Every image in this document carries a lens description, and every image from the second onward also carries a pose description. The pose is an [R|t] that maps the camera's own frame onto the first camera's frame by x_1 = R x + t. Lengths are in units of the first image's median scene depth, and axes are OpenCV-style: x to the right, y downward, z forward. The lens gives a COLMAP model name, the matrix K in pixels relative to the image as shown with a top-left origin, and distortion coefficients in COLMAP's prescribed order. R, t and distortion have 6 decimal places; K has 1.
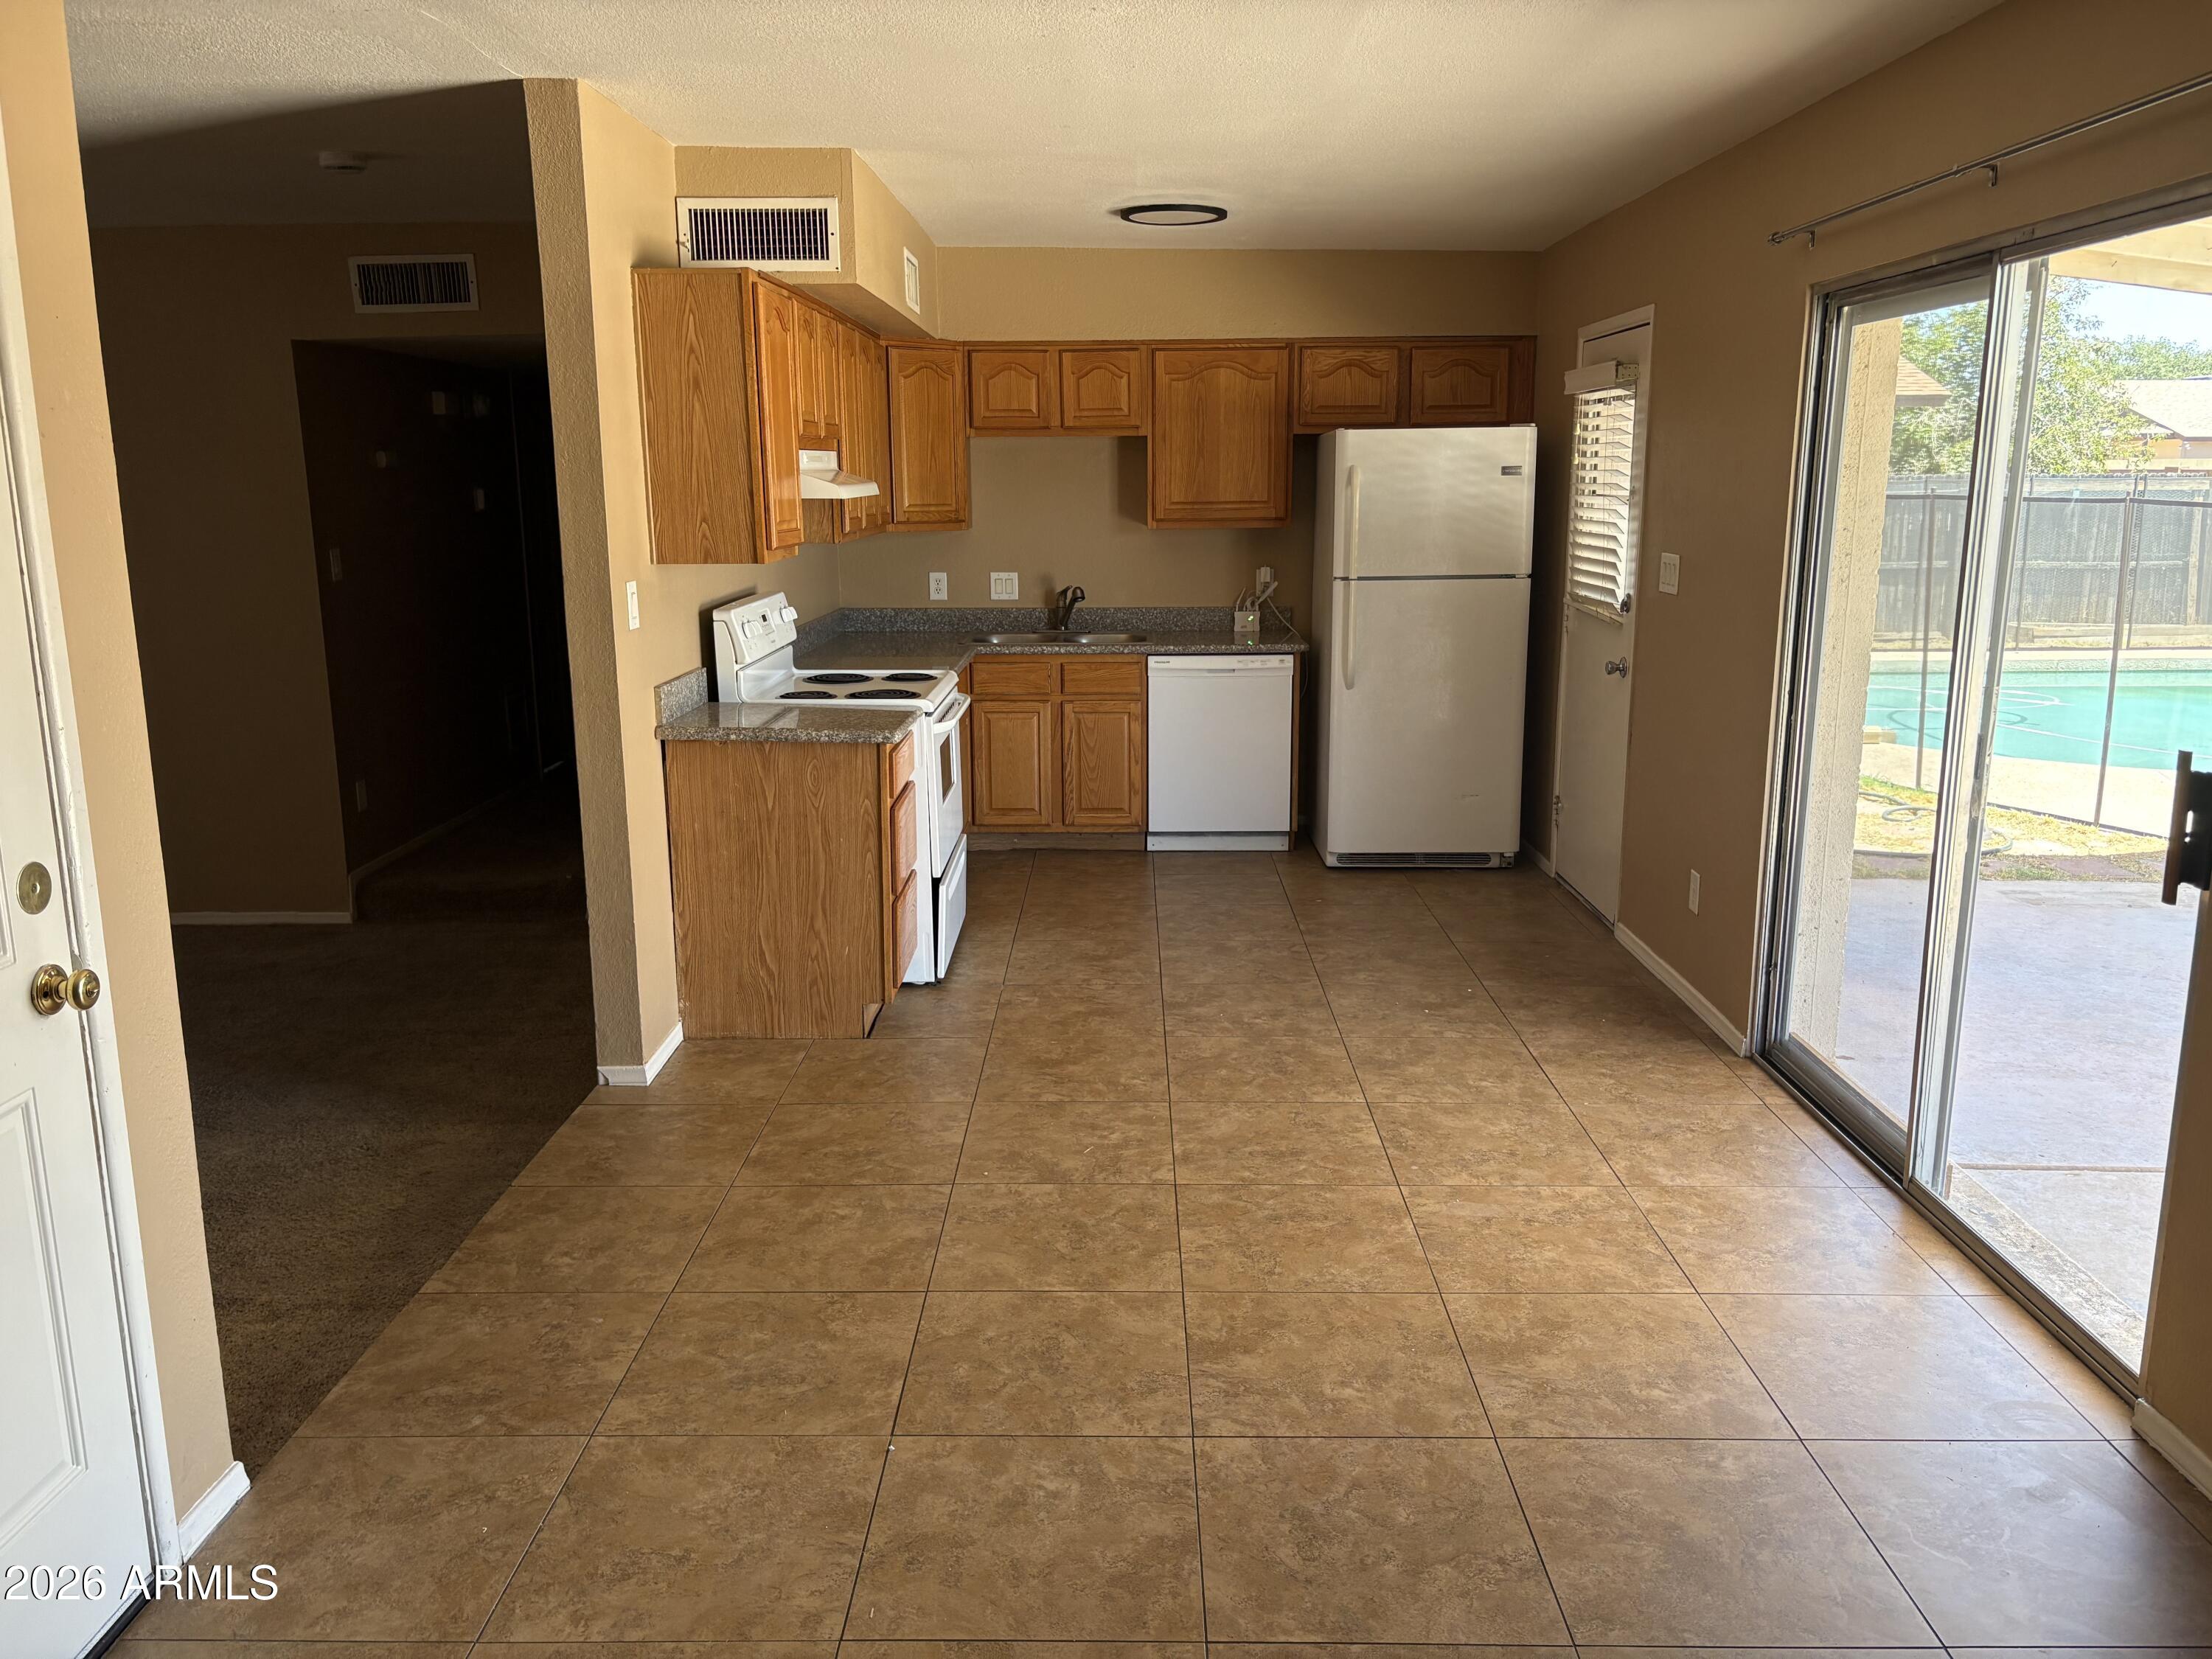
lens RADIAL K [[1673.1, 0, 1104.5], [0, 1673.1, 828.7], [0, 0, 1]] dist [-0.005580, -0.001790]
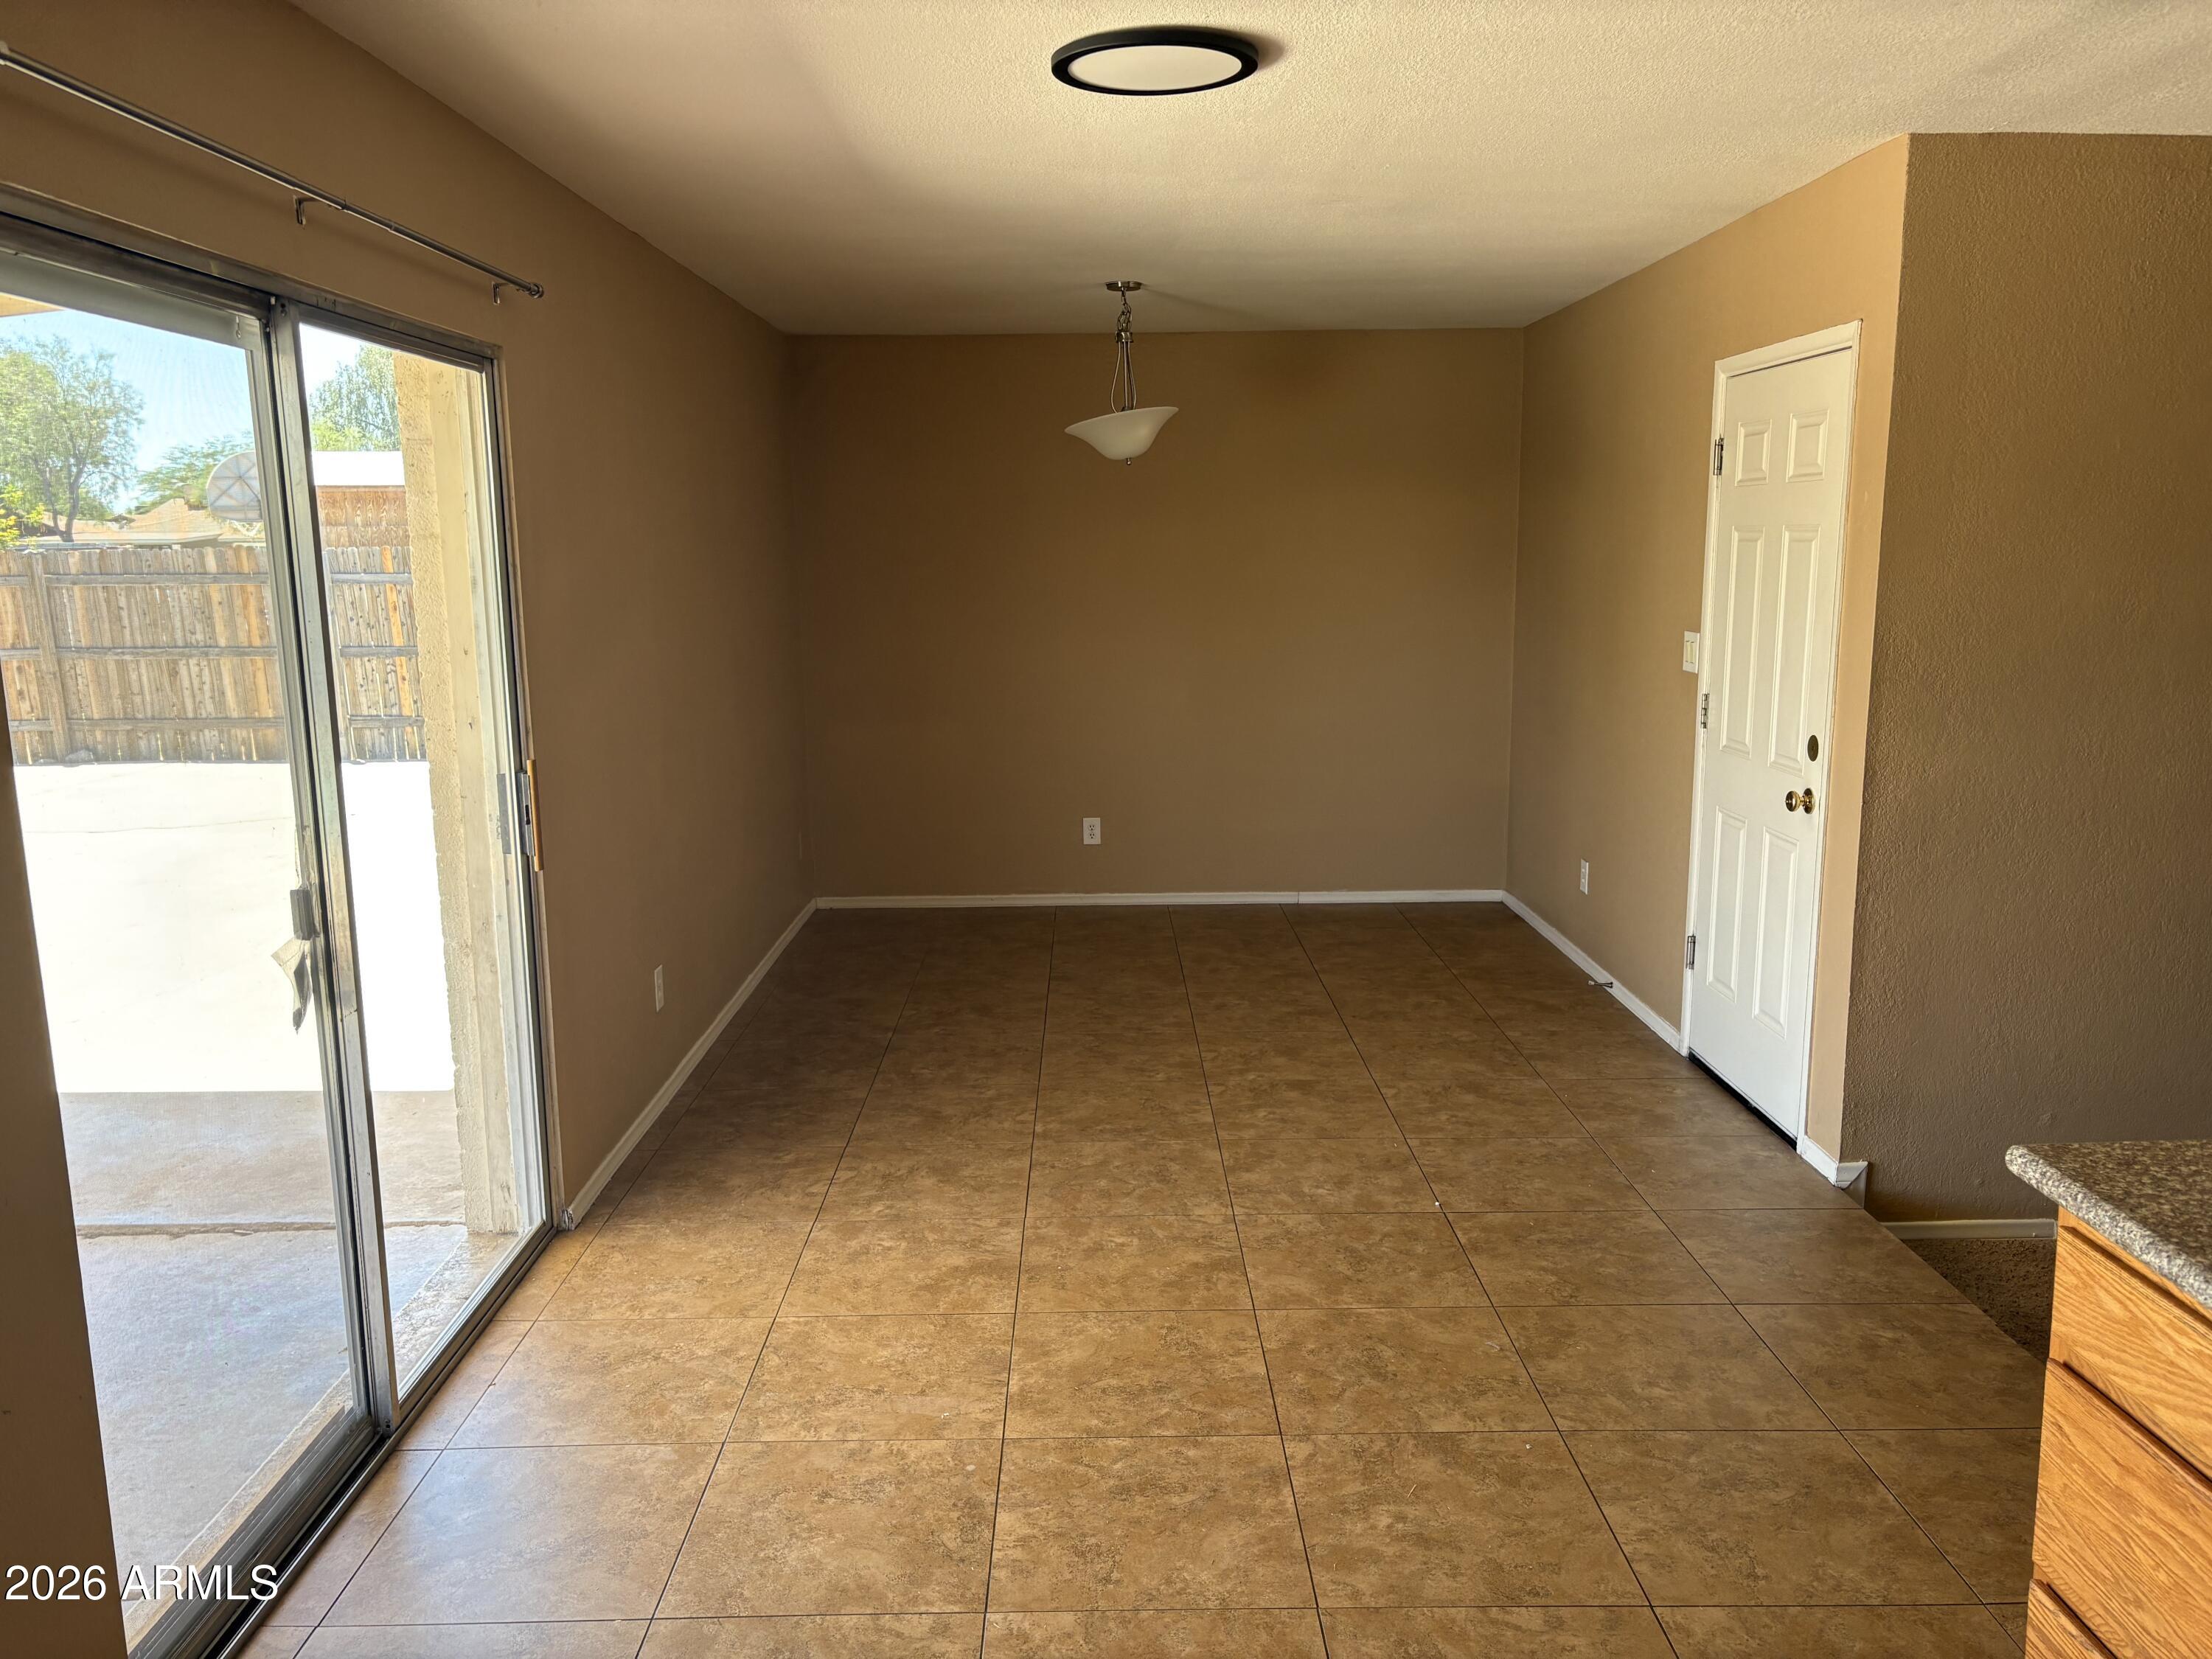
lens RADIAL K [[1673.1, 0, 1106.2], [0, 1673.1, 832.1], [0, 0, 1]] dist [-0.005580, -0.001790]
pose [[-0.999580, 0.023085, -0.017513, 0.145744], [0.014991, 0.929207, 0.369255, -0.384377], [0.024798, 0.368837, -0.929163, 1.785301]]
